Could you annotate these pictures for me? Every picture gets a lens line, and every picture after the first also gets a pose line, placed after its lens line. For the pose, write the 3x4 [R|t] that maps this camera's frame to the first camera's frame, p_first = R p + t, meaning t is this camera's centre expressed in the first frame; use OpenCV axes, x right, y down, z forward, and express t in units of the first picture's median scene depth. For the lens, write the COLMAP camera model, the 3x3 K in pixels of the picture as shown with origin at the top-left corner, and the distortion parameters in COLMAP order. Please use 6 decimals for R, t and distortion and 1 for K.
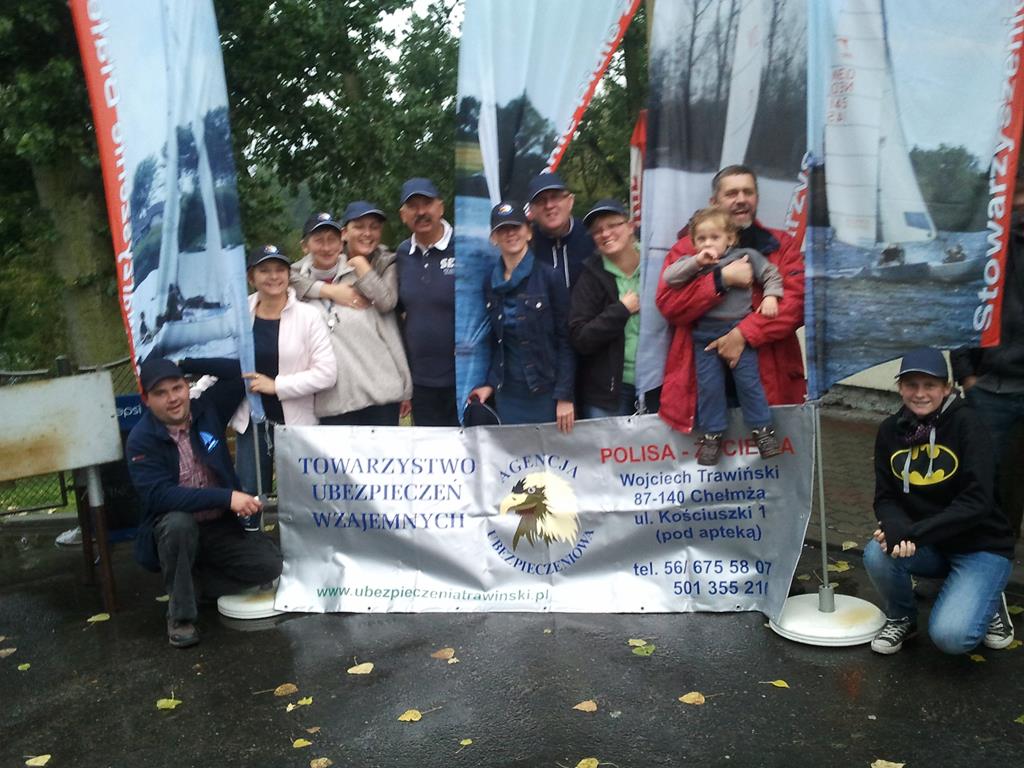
lens RADIAL K [[1010.4, 0, 489.8], [0, 1010.4, 377.5], [0, 0, 1]] dist [0.019488, 0.000000]
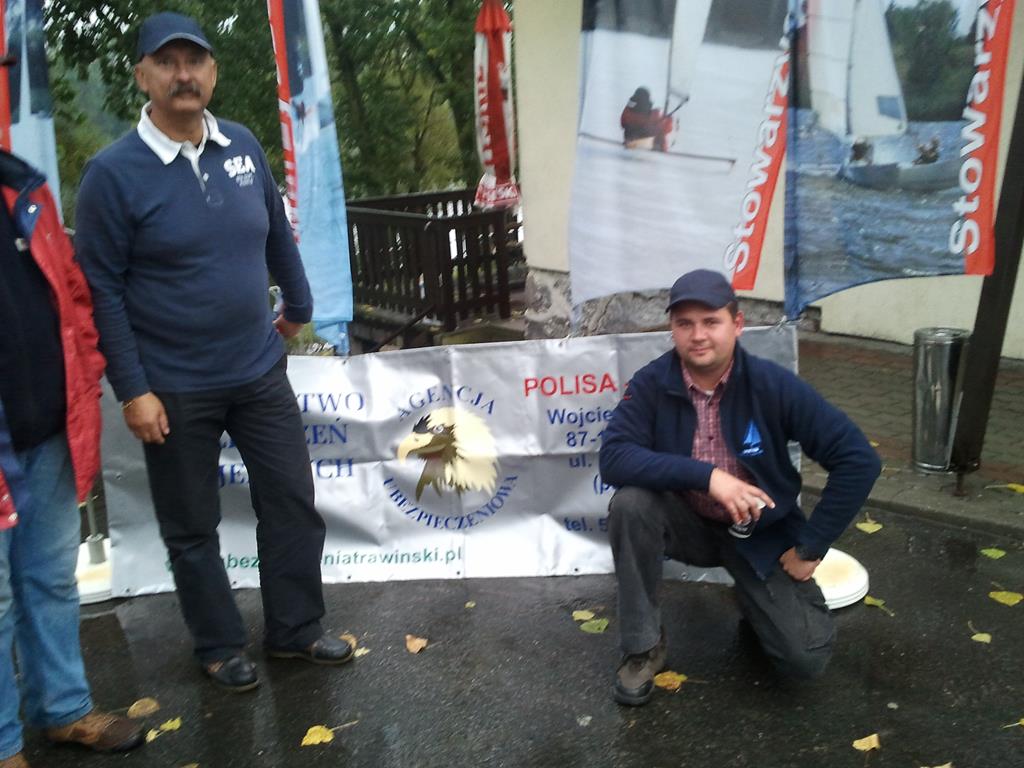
lens RADIAL K [[1010.4, 0, 501.6], [0, 1010.4, 381.5], [0, 0, 1]] dist [0.019488, 0.000000]
pose [[0.981193, -0.021221, 0.191861, -0.065872], [0.002182, 0.995094, 0.098905, -0.009038], [-0.193018, -0.096627, 0.976426, 0.192440]]
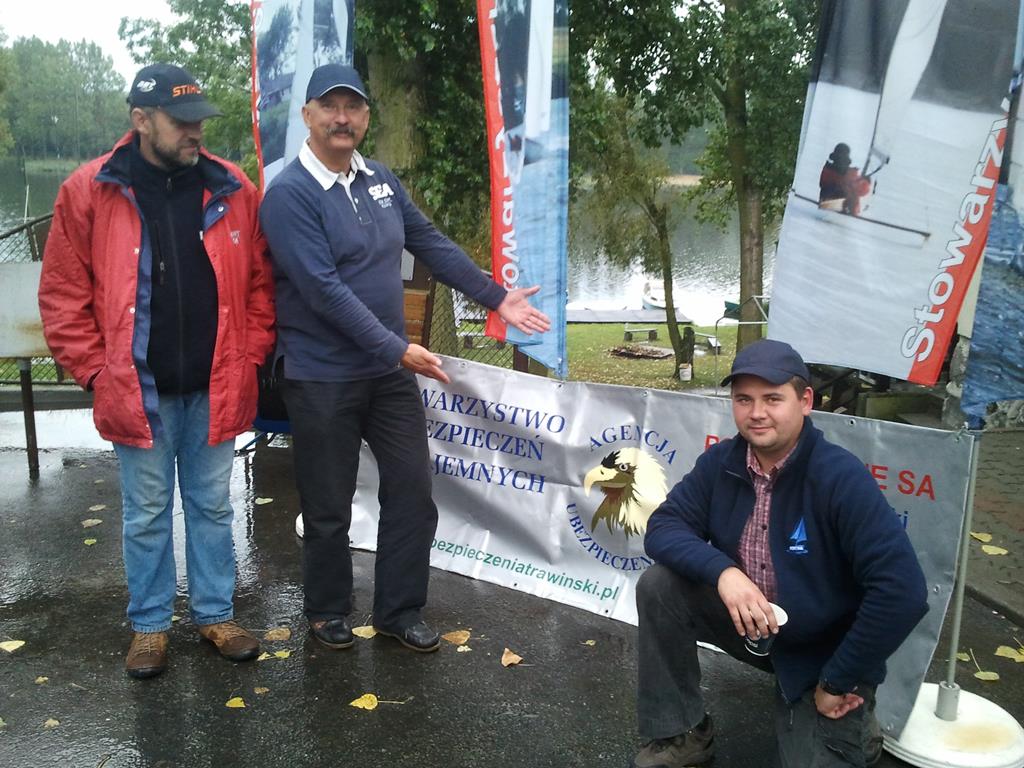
lens RADIAL K [[1010.4, 0, 514.2], [0, 1010.4, 380.0], [0, 0, 1]] dist [0.019488, 0.000000]
pose [[0.933535, 0.167890, -0.316742, 0.212667], [-0.142404, 0.984524, 0.102142, -0.032049], [0.328989, -0.050248, 0.942996, 0.193107]]
